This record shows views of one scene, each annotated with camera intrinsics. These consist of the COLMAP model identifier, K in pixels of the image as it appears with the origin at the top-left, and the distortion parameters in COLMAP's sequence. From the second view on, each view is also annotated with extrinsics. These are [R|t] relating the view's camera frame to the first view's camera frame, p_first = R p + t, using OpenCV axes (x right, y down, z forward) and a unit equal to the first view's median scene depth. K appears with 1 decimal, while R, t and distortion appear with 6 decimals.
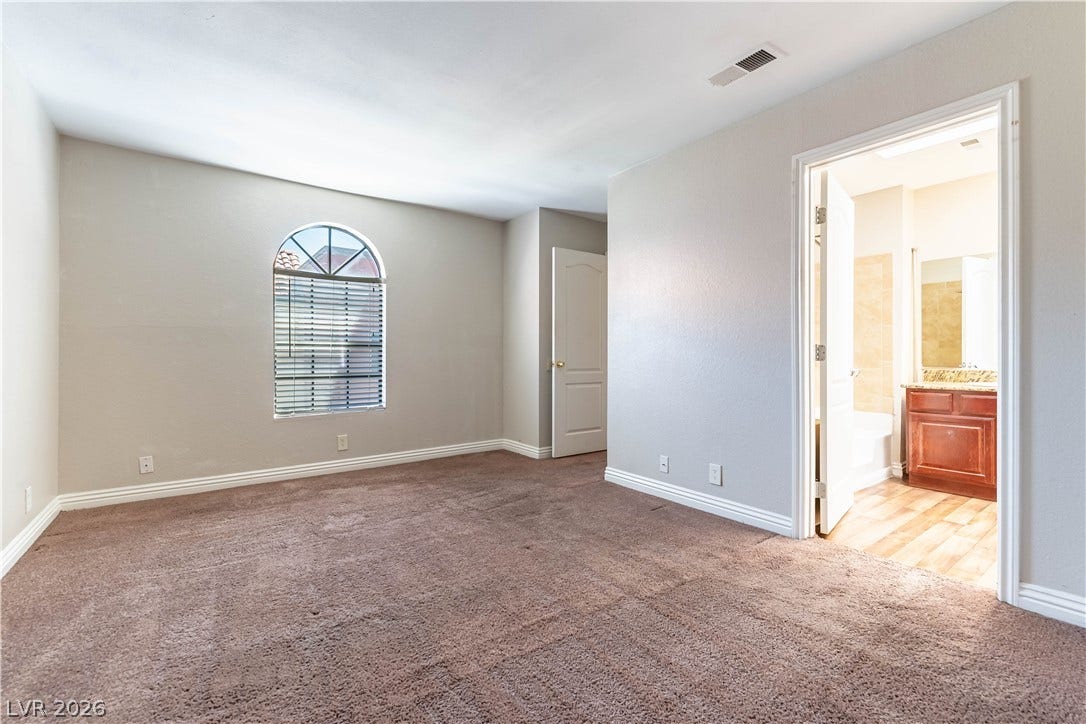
lens RADIAL K [[482.7, 0, 533.1], [0, 482.7, 361.2], [0, 0, 1]] dist [-0.005719, 0.000487]
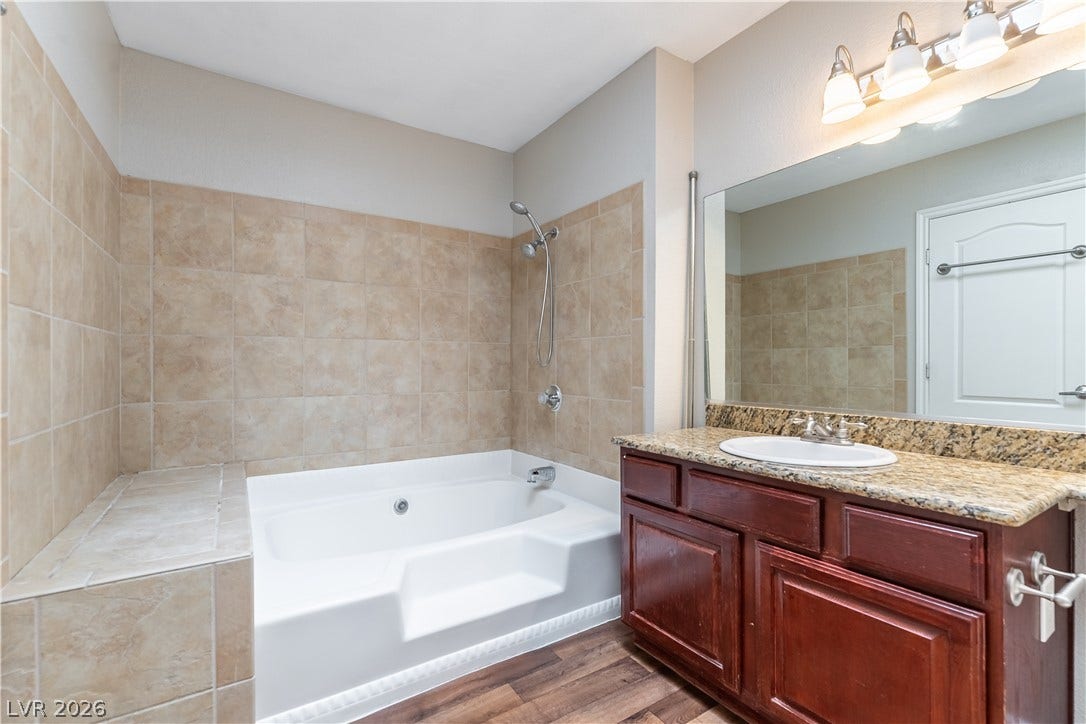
lens RADIAL K [[482.7, 0, 519.6], [0, 482.7, 366.9], [0, 0, 1]] dist [-0.005719, 0.000487]
pose [[0.997718, 0.001815, -0.067500, 0.688037], [-0.001662, 0.999996, 0.002324, -0.024622], [0.067504, -0.002206, 0.997717, 0.493026]]
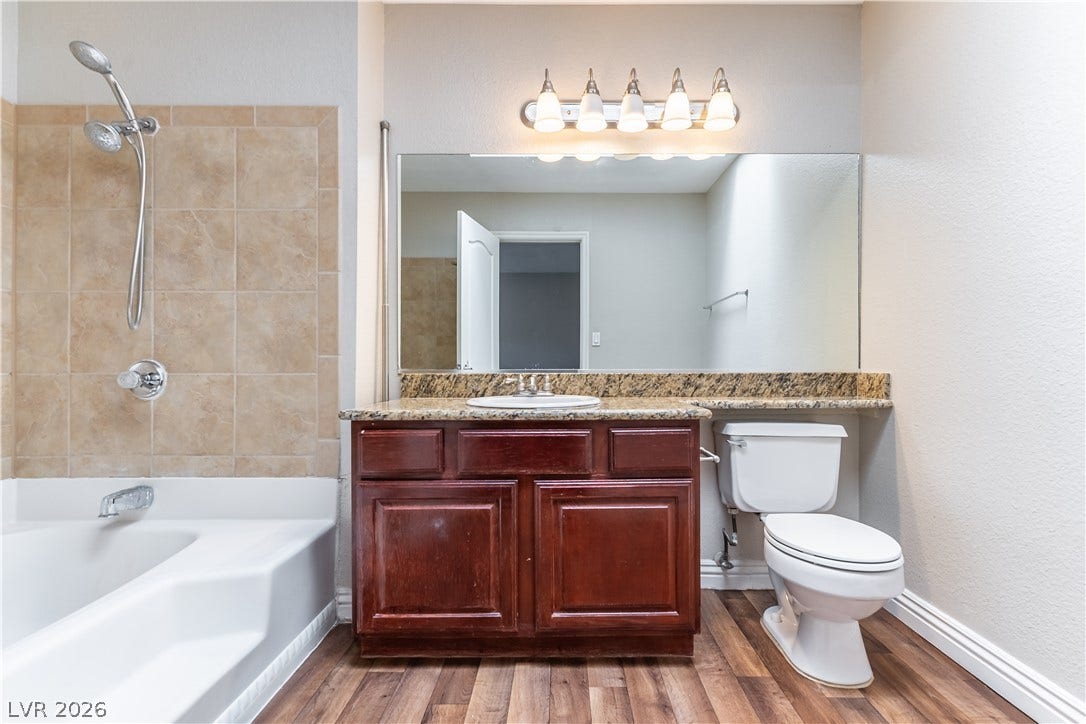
lens RADIAL K [[482.7, 0, 578.9], [0, 482.7, 369.5], [0, 0, 1]] dist [-0.005719, 0.000487]
pose [[0.565491, -0.003642, 0.824747, 0.540700], [-0.001815, 0.999982, 0.005661, 0.010588], [-0.824753, -0.004698, 0.565474, 0.606482]]
